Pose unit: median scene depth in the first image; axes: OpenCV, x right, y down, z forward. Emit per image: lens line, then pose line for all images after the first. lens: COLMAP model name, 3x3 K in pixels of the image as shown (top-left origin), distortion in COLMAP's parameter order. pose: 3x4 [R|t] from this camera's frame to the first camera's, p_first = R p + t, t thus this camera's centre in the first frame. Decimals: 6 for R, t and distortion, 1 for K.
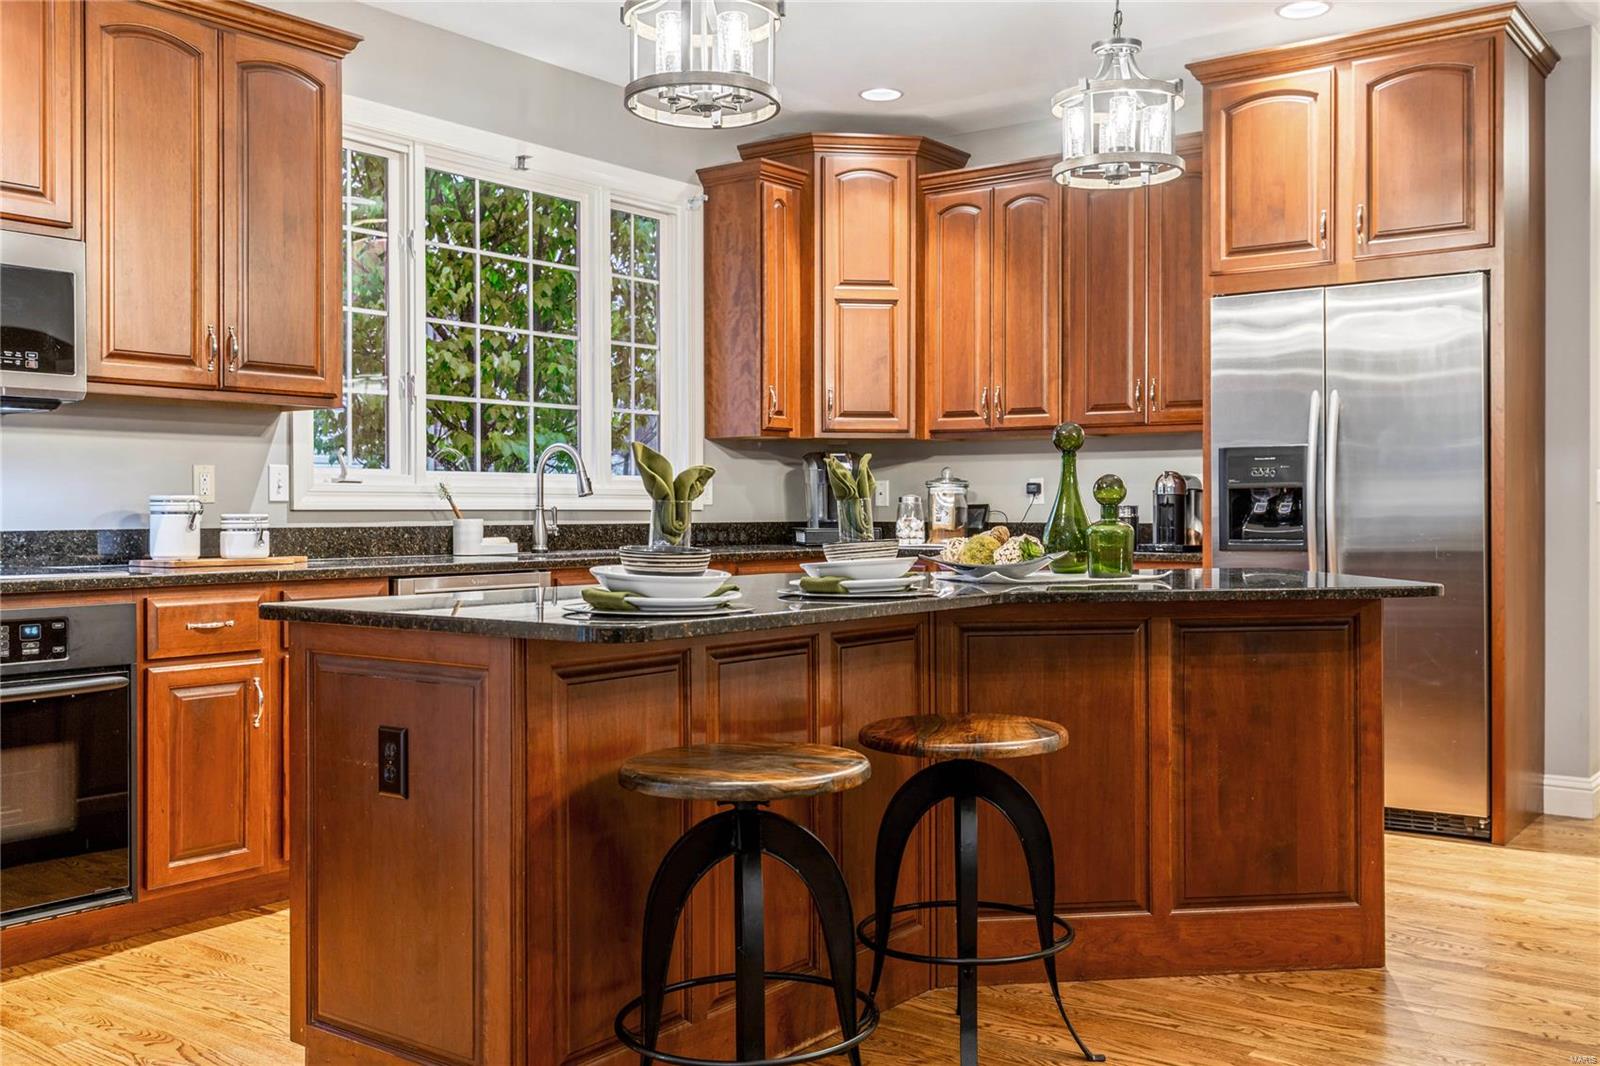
lens RADIAL K [[1465.2, 0, 800.0], [0, 1465.2, 533.0], [0, 0, 1]] dist [0.008857, -0.002568]
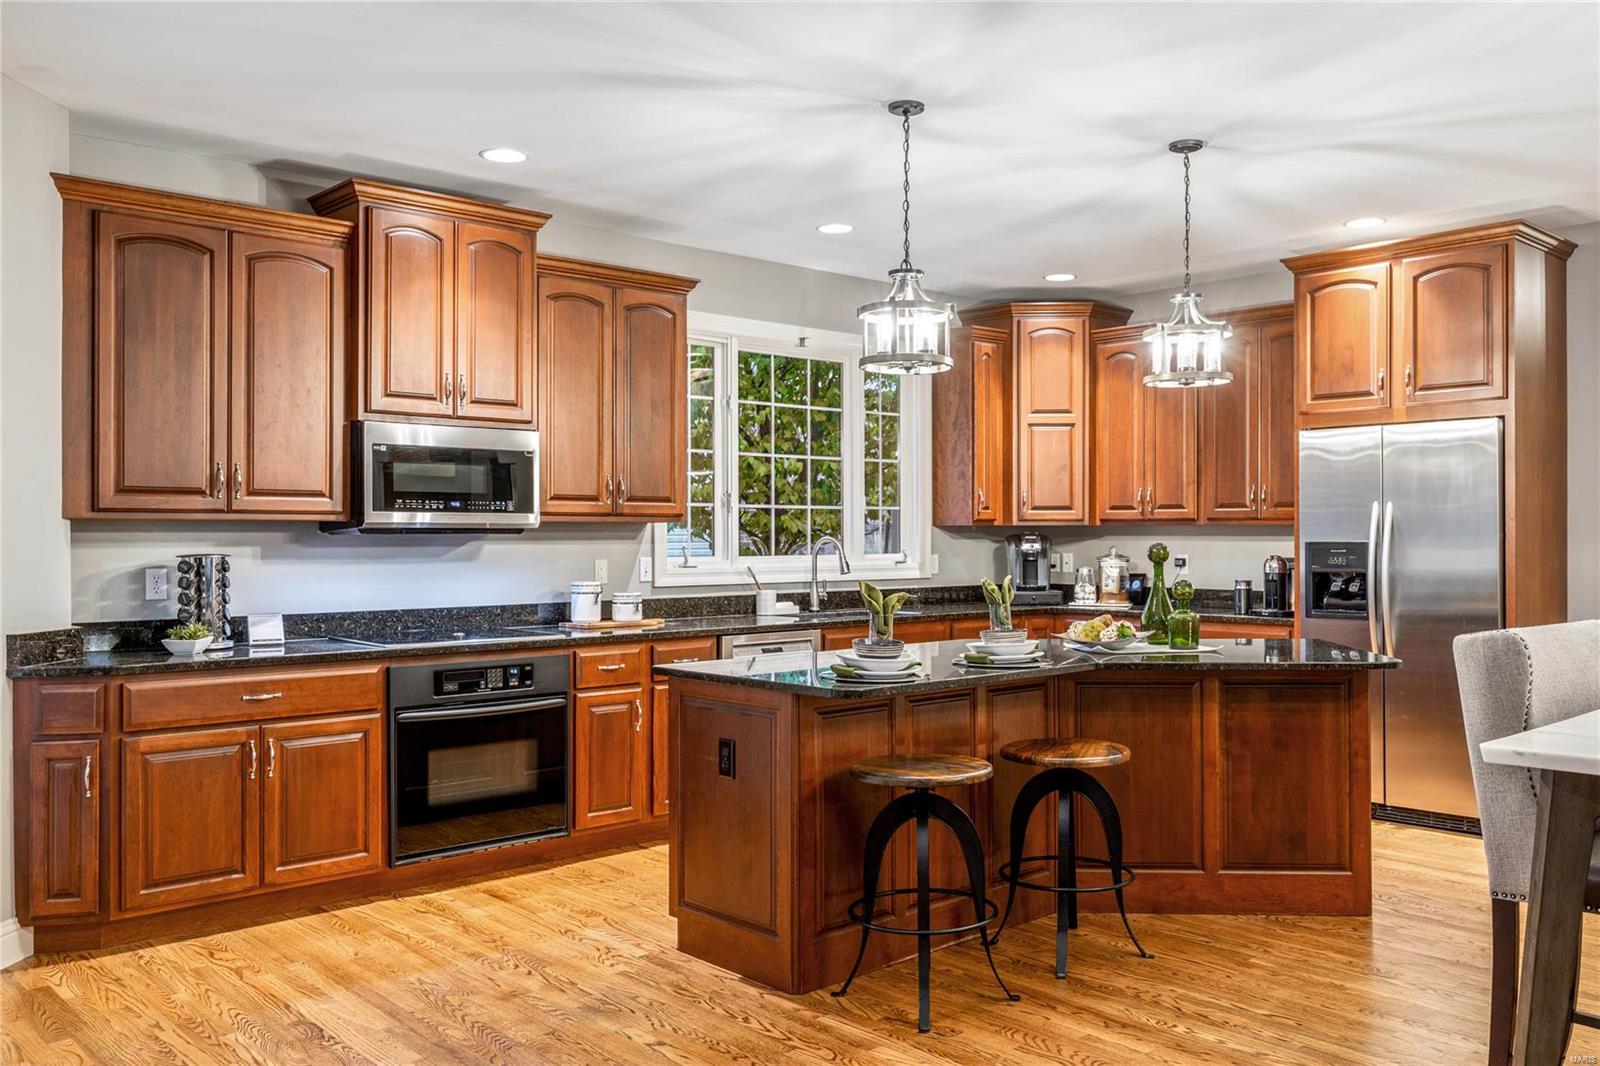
lens RADIAL K [[1295.2, 0, 800.0], [0, 1295.2, 533.0], [0, 0, 1]] dist [0.004276, 0.000110]
pose [[0.981232, -0.001561, -0.192823, 0.068421], [-0.001157, 0.999902, -0.013984, -0.057834], [0.192826, 0.013945, 0.981134, -0.319816]]
